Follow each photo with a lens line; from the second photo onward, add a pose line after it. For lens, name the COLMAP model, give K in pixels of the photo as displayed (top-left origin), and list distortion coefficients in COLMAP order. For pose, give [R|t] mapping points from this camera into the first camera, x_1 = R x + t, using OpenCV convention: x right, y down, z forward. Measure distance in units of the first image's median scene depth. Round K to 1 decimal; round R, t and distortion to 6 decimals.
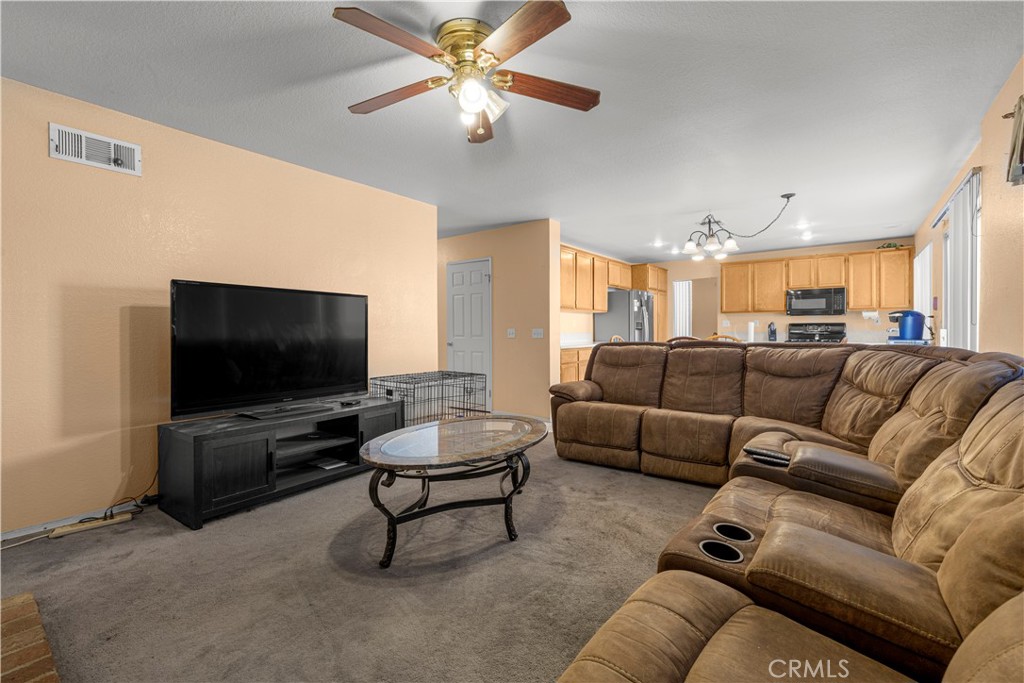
lens RADIAL K [[439.6, 0, 513.2], [0, 439.6, 337.1], [0, 0, 1]] dist [-0.001748, 0.000636]
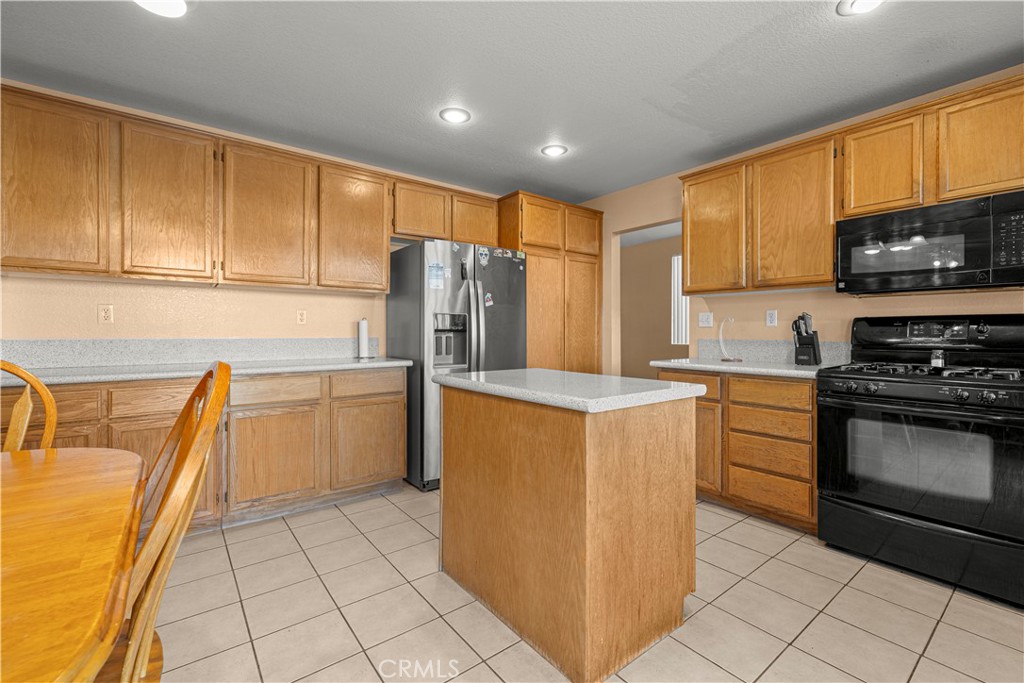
lens RADIAL K [[439.6, 0, 524.4], [0, 439.6, 333.3], [0, 0, 1]] dist [-0.001748, 0.000636]
pose [[0.975354, 0.006637, -0.220546, 0.452996], [-0.008279, 0.999944, -0.006521, -0.013895], [0.220490, 0.008186, 0.975355, 0.599482]]
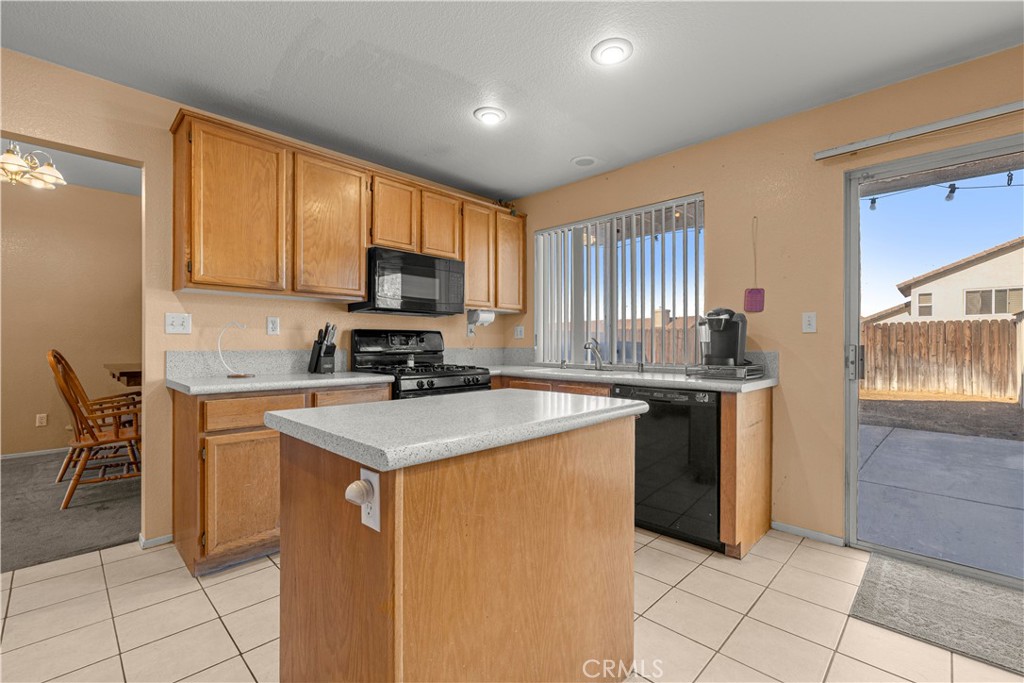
lens RADIAL K [[439.6, 0, 513.5], [0, 439.6, 345.6], [0, 0, 1]] dist [-0.001748, 0.000636]
pose [[0.096447, 0.001025, 0.995338, 0.227762], [0.007368, 0.999971, -0.001744, -0.013908], [-0.995311, 0.007501, 0.096437, 0.823056]]
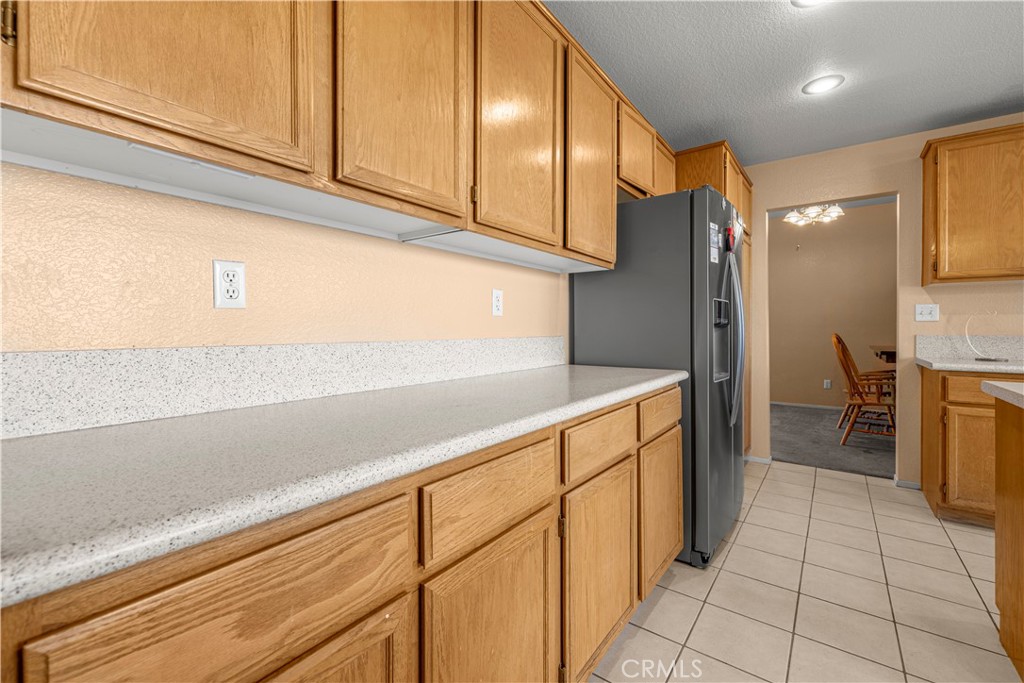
lens RADIAL K [[439.6, 0, 511.3], [0, 439.6, 329.5], [0, 0, 1]] dist [-0.001748, 0.000636]
pose [[0.999285, 0.003893, 0.037602, 0.135601], [-0.003634, 0.999969, -0.006940, -0.013360], [-0.037627, 0.006799, 0.999269, 0.716612]]
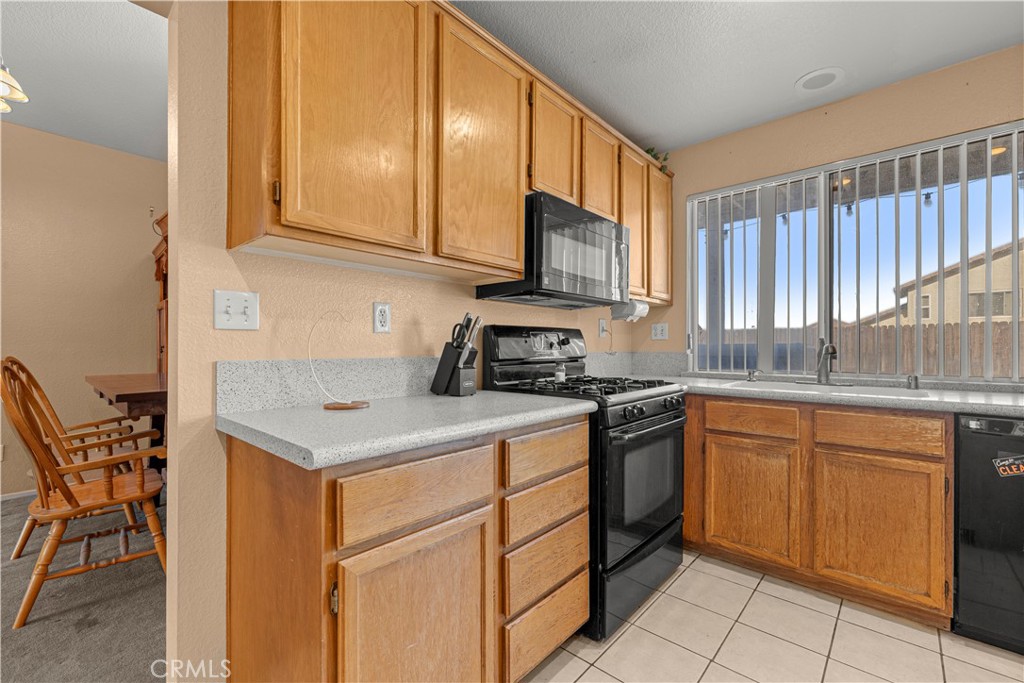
lens RADIAL K [[439.6, 0, 520.6], [0, 439.6, 346.9], [0, 0, 1]] dist [-0.001748, 0.000636]
pose [[0.058230, 0.002821, 0.998299, 0.365416], [0.007968, 0.999963, -0.003290, -0.016834], [-0.998271, 0.008146, 0.058206, 0.985383]]
